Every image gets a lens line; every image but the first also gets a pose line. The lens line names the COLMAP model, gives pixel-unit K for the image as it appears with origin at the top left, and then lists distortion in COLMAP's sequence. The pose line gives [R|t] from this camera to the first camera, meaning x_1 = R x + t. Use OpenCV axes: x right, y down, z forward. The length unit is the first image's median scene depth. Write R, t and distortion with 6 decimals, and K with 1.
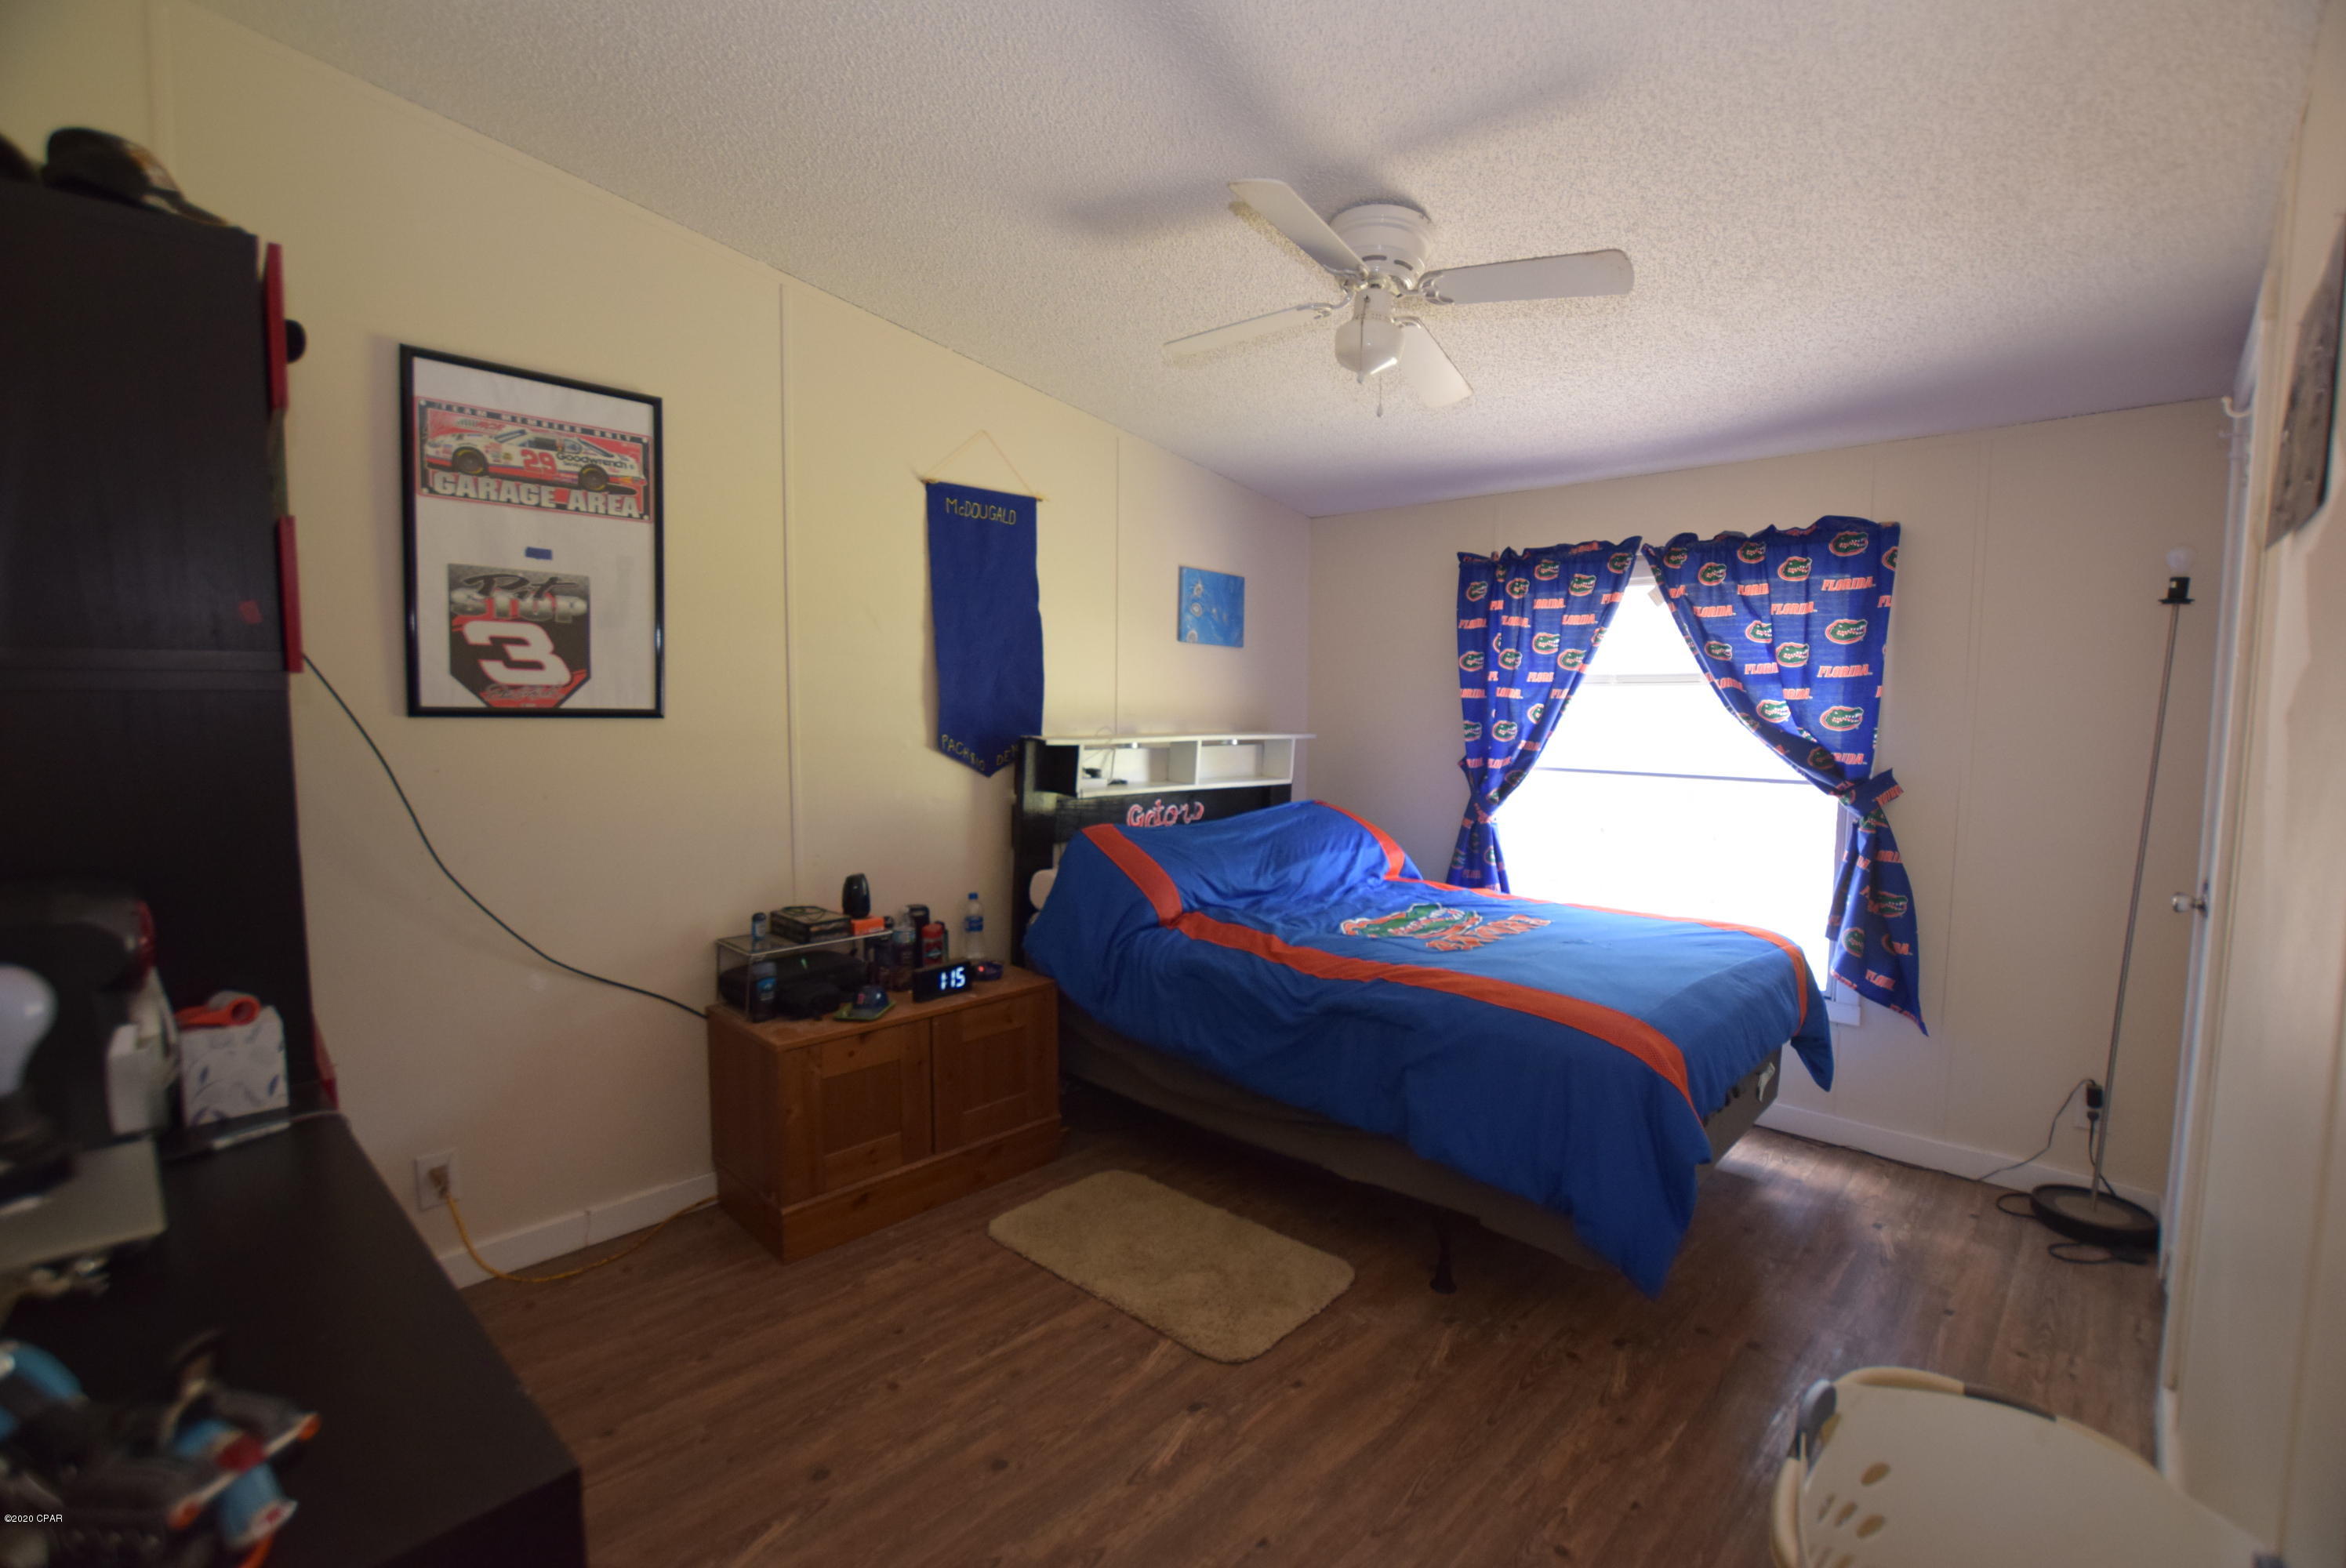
lens RADIAL K [[1033.3, 0, 1182.6], [0, 1033.3, 786.4], [0, 0, 1]] dist [-0.036291, 0.004119]
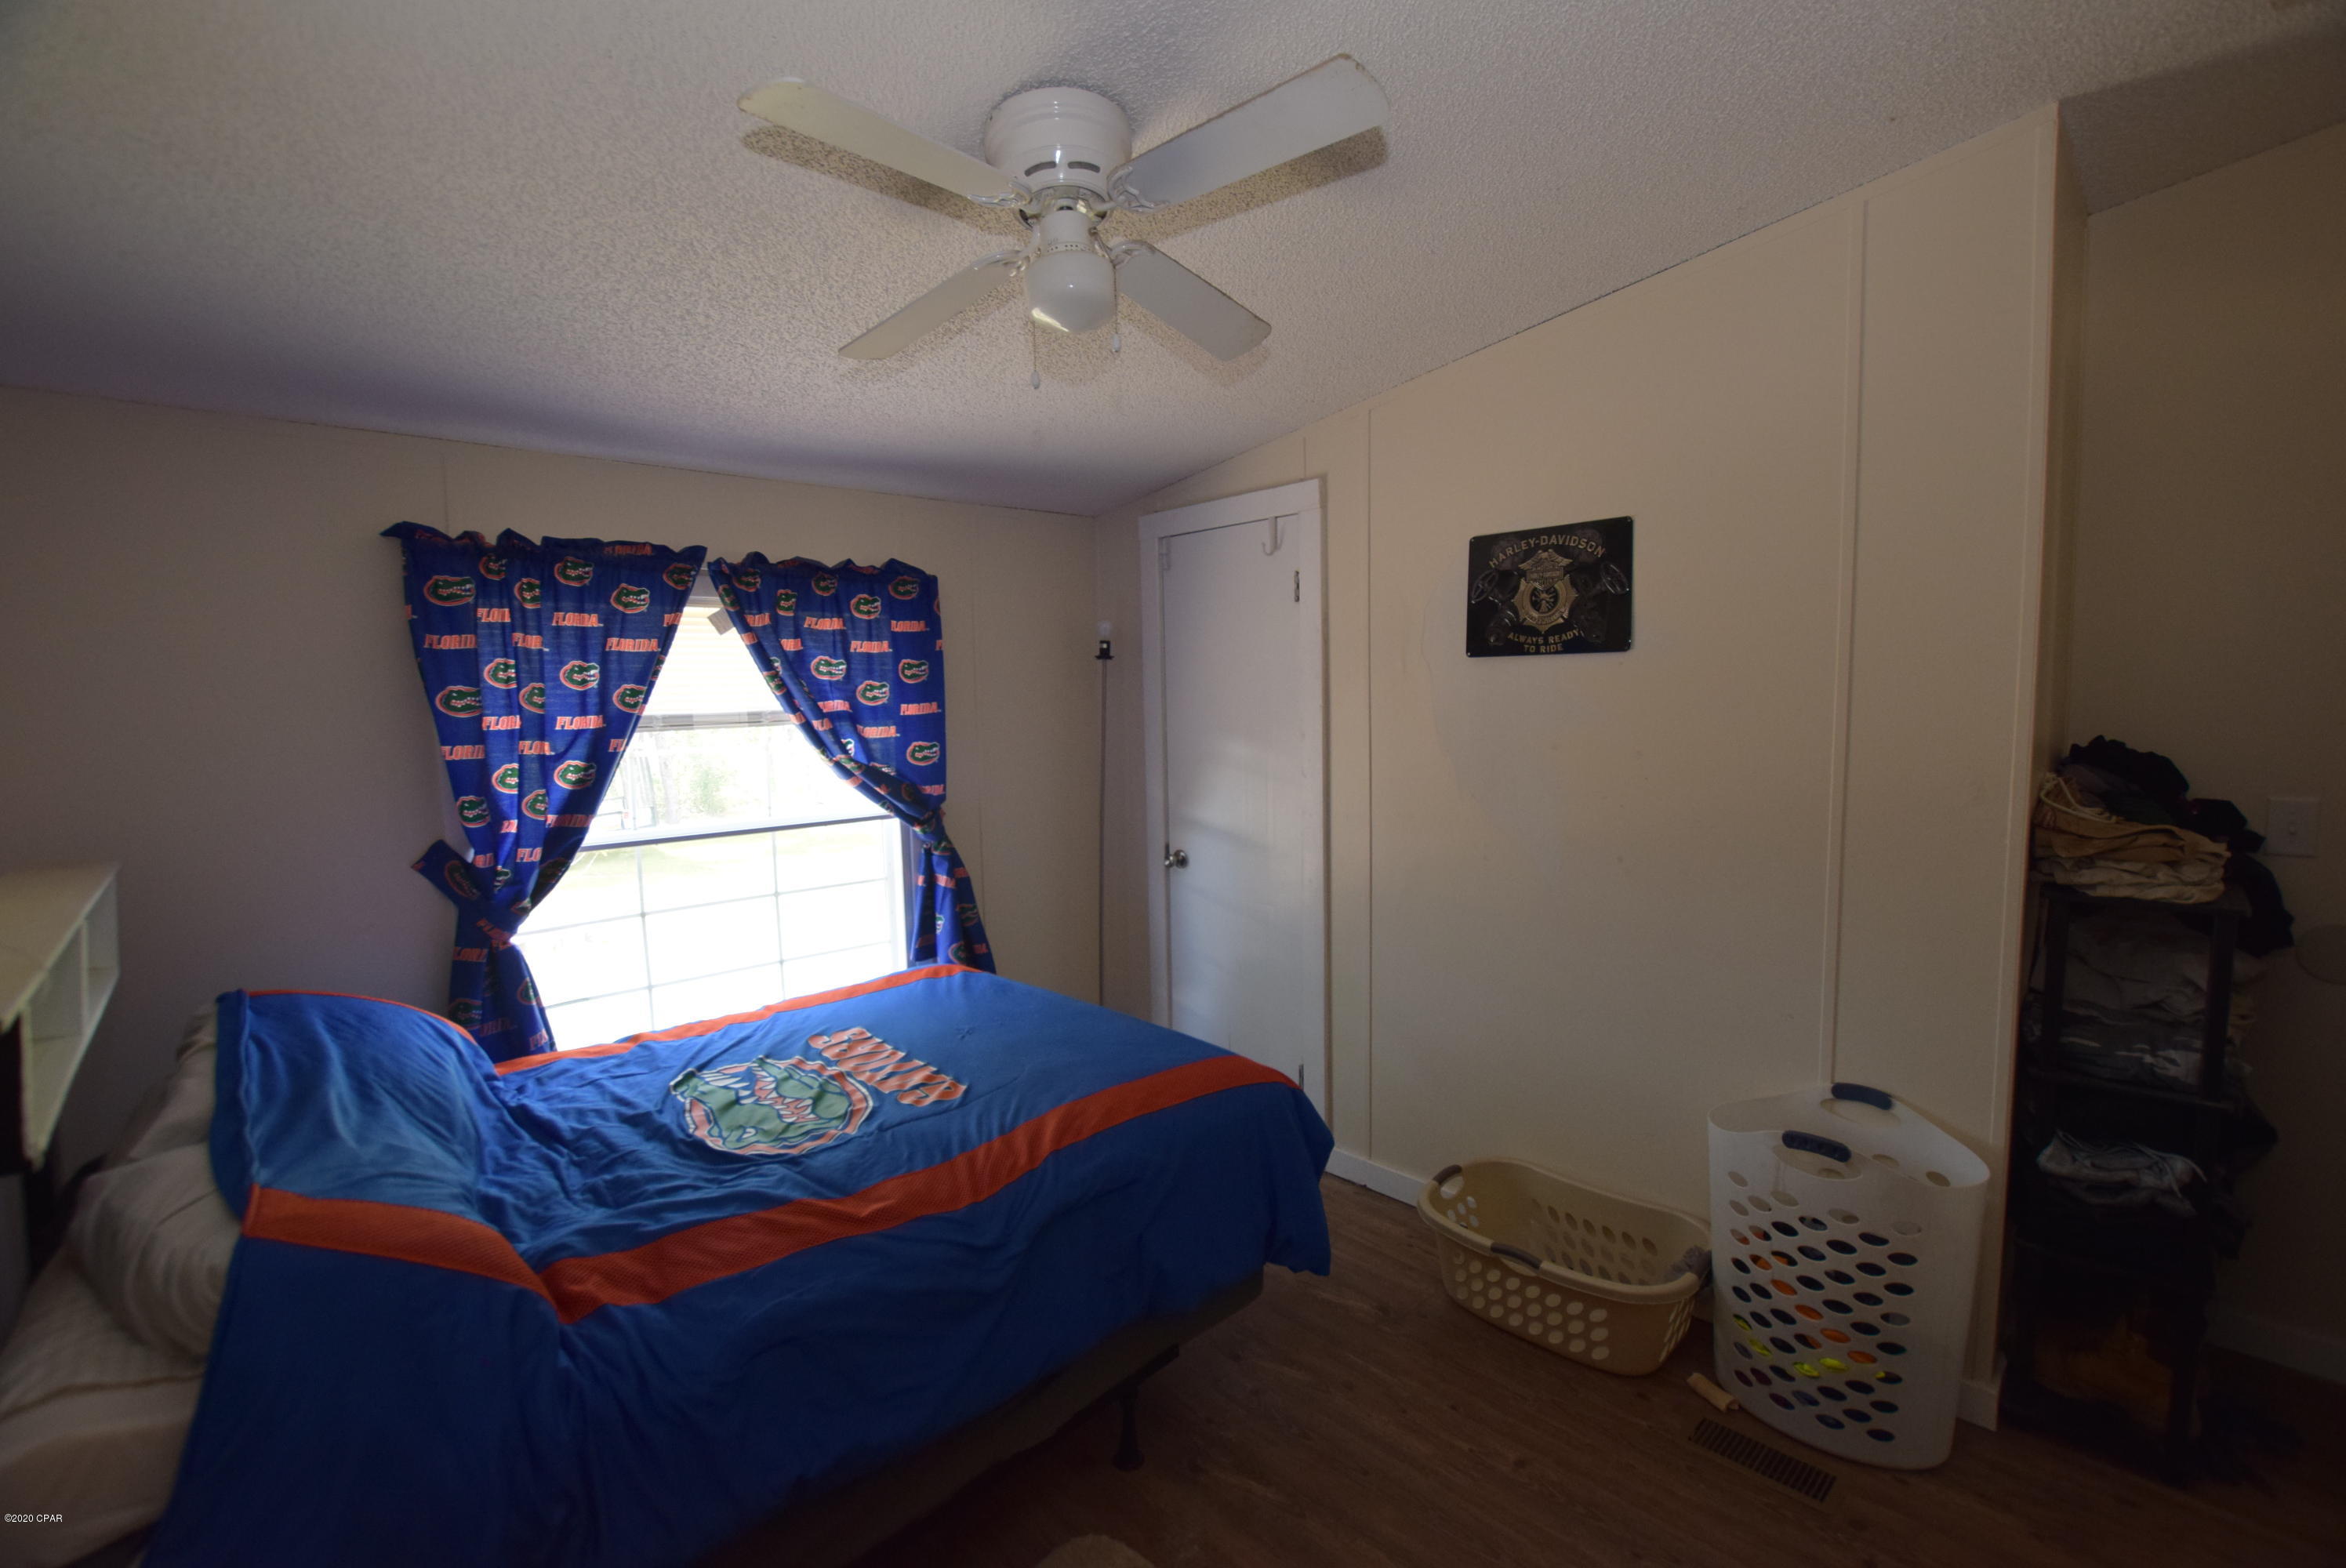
lens RADIAL K [[1033.3, 0, 1182.6], [0, 1033.3, 786.4], [0, 0, 1]] dist [-0.036291, 0.004119]
pose [[0.014780, -0.087687, 0.996038, -0.375321], [0.115682, 0.989608, 0.085404, -0.082859], [-0.993176, 0.113961, 0.024770, 0.633202]]
